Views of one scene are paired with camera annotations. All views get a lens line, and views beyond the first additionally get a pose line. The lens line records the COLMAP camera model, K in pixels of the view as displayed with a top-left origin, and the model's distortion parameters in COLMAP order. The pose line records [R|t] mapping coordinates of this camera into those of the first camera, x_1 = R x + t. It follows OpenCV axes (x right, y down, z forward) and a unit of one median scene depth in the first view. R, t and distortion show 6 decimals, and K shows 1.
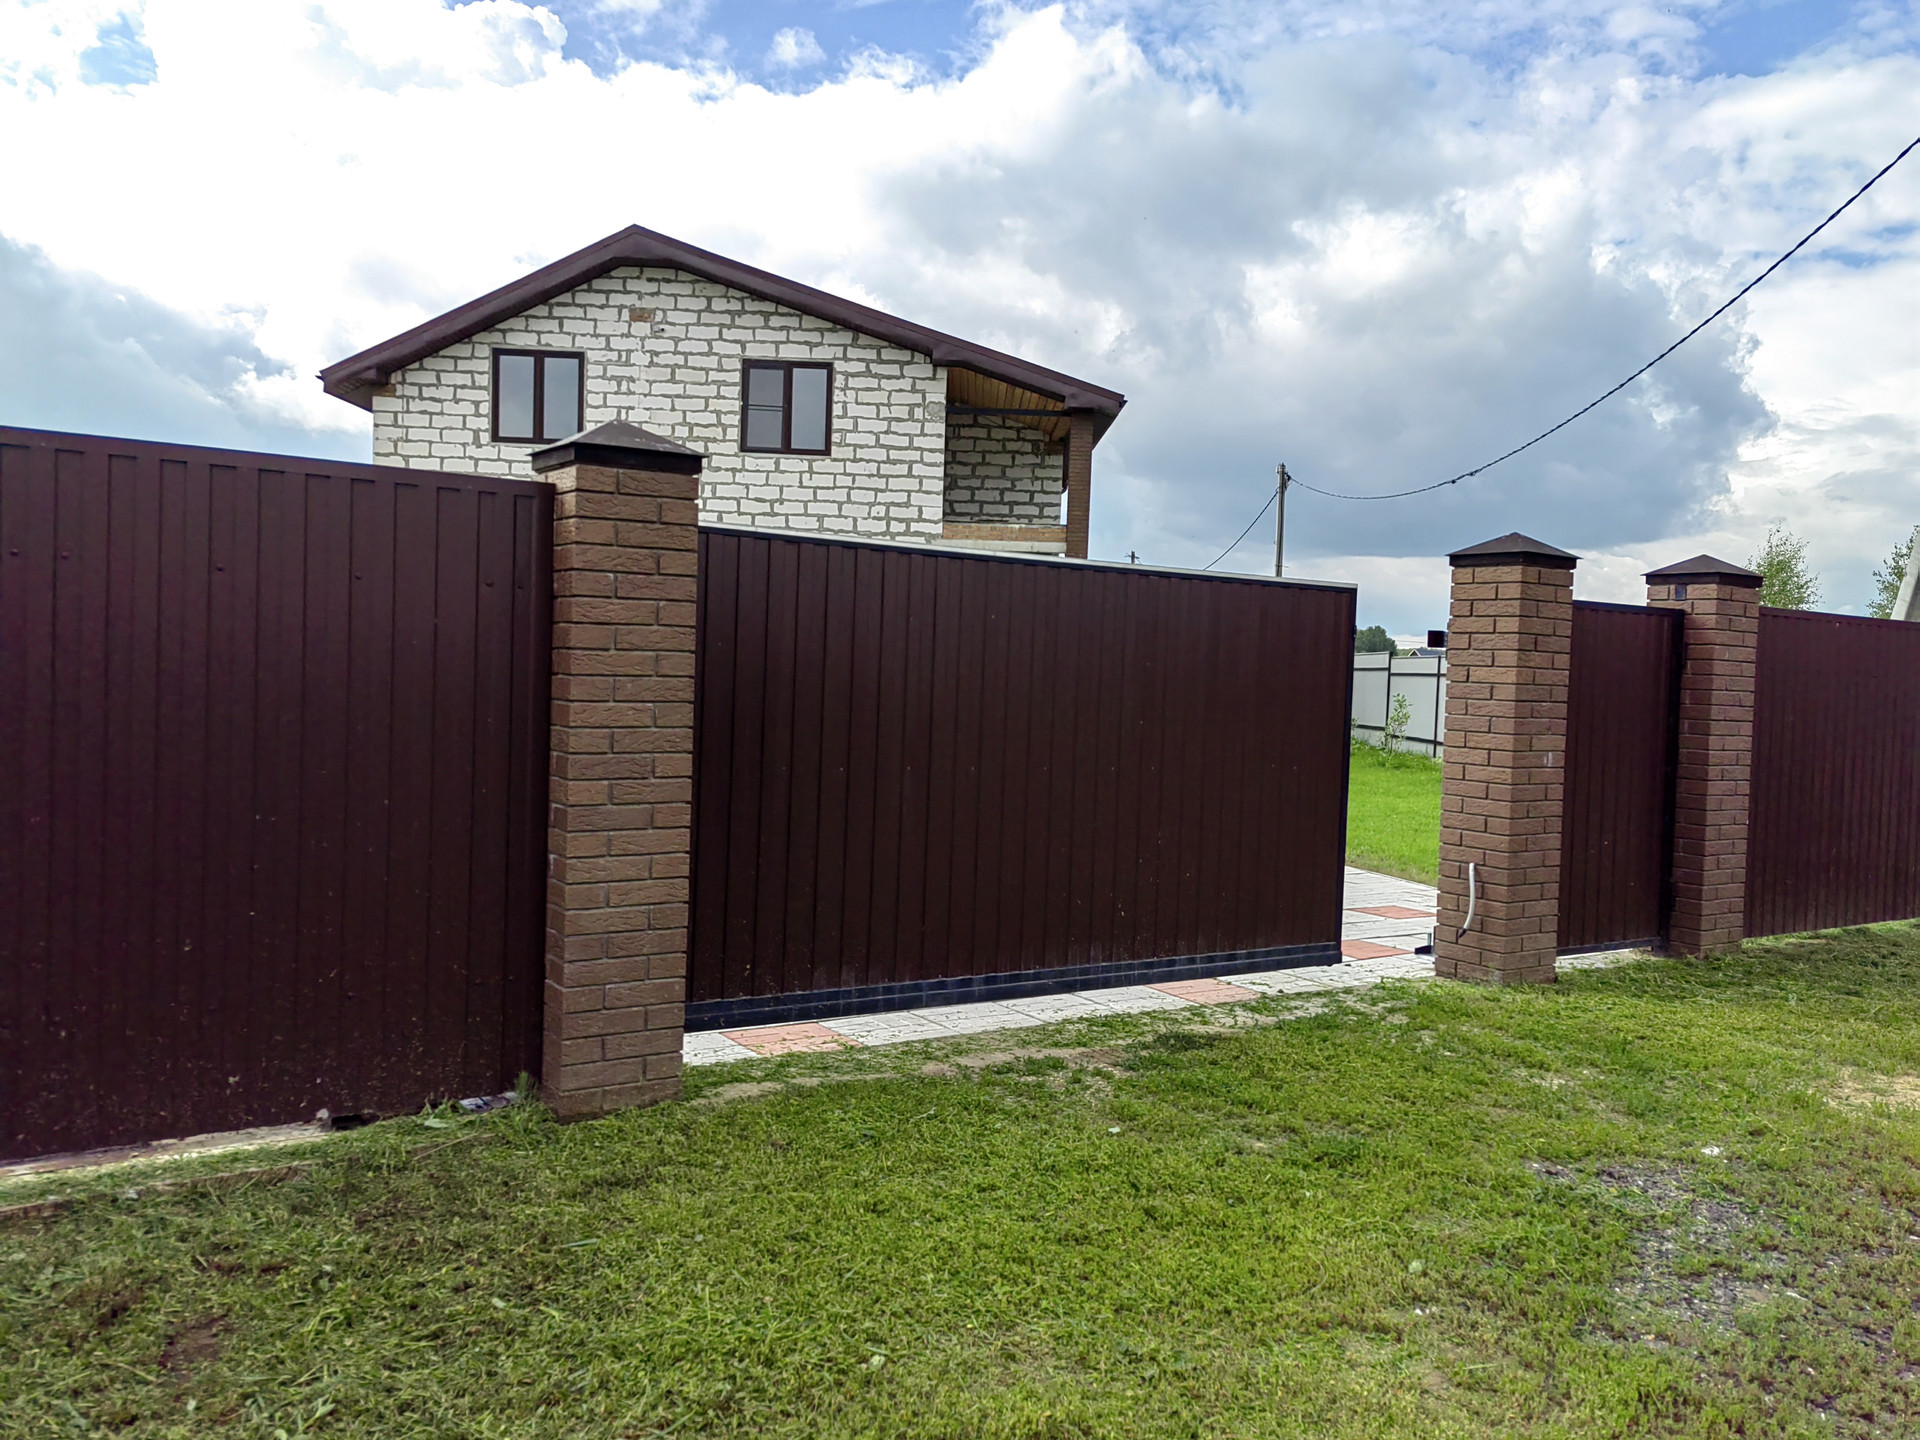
lens RADIAL K [[1492.1, 0, 957.9], [0, 1492.1, 718.1], [0, 0, 1]] dist [0.062219, 0.001980]
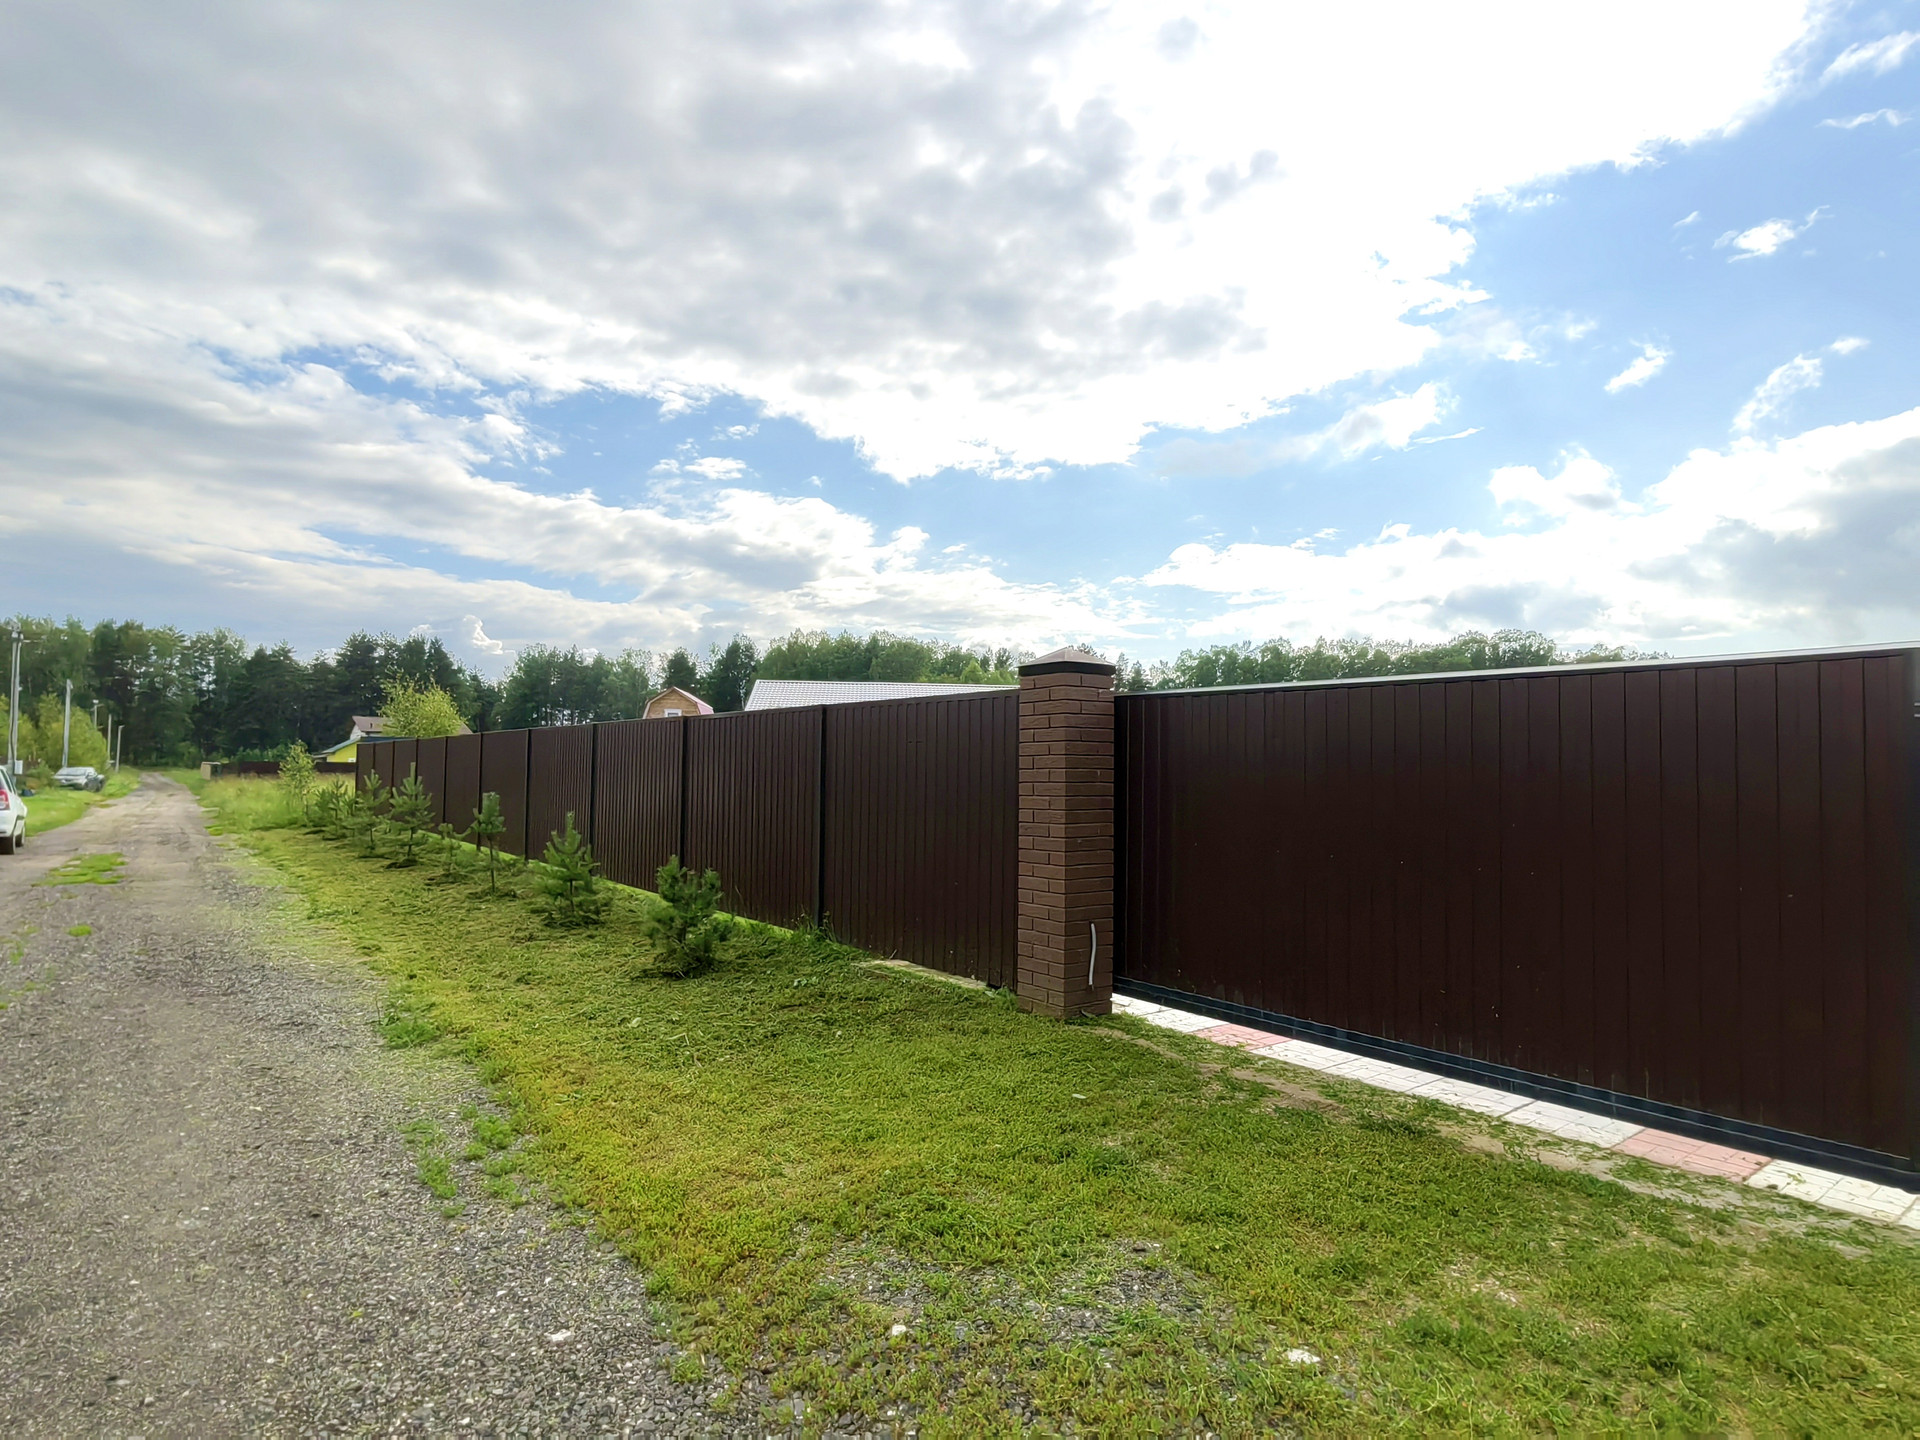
lens RADIAL K [[1029.6, 0, 957.8], [0, 1029.6, 719.6], [0, 0, 1]] dist [-0.003414, -0.000449]
pose [[0.130709, -0.074231, -0.988638, 0.883872], [-0.054673, 0.995136, -0.081947, 0.014471], [0.989912, 0.064763, 0.126015, 0.643213]]
